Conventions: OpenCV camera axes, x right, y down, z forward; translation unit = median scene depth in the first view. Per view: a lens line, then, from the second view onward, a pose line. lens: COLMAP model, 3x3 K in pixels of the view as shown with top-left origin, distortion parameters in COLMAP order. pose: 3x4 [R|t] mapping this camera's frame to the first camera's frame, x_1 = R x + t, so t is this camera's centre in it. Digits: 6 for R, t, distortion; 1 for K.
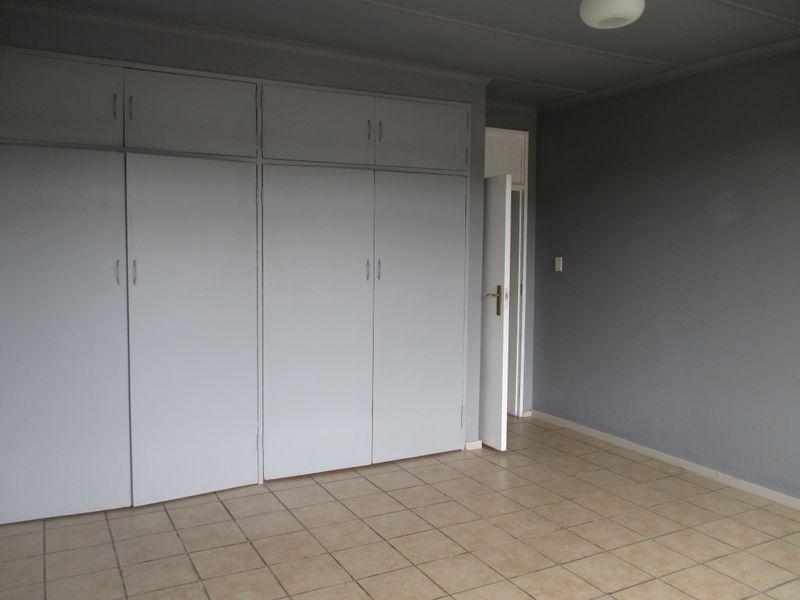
lens RADIAL K [[663.2, 0, 398.4], [0, 663.2, 301.6], [0, 0, 1]] dist [-0.039669, -0.002034]
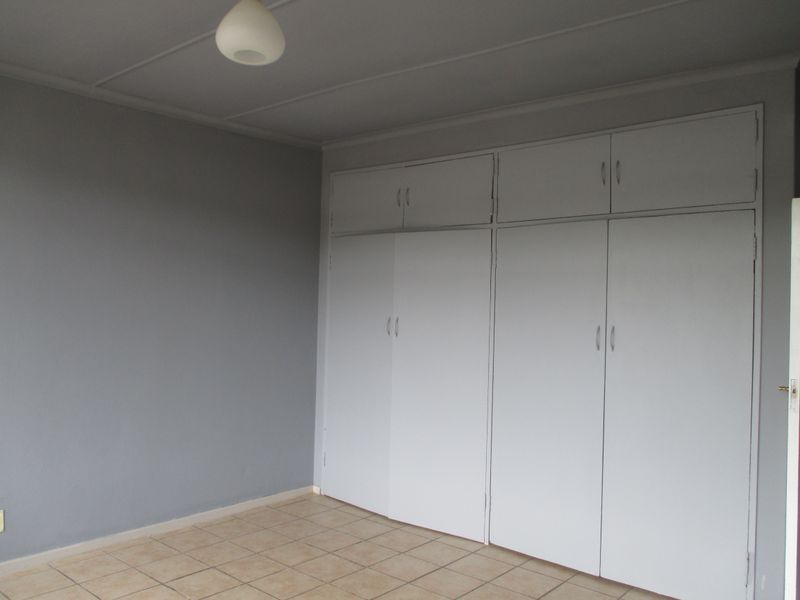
lens RADIAL K [[663.2, 0, 399.0], [0, 663.2, 297.2], [0, 0, 1]] dist [-0.039669, -0.002034]
pose [[0.347888, -0.006507, -0.937514, 0.714630], [-0.091232, 0.994995, -0.040760, -0.045974], [0.933087, 0.099711, 0.345553, 0.516561]]
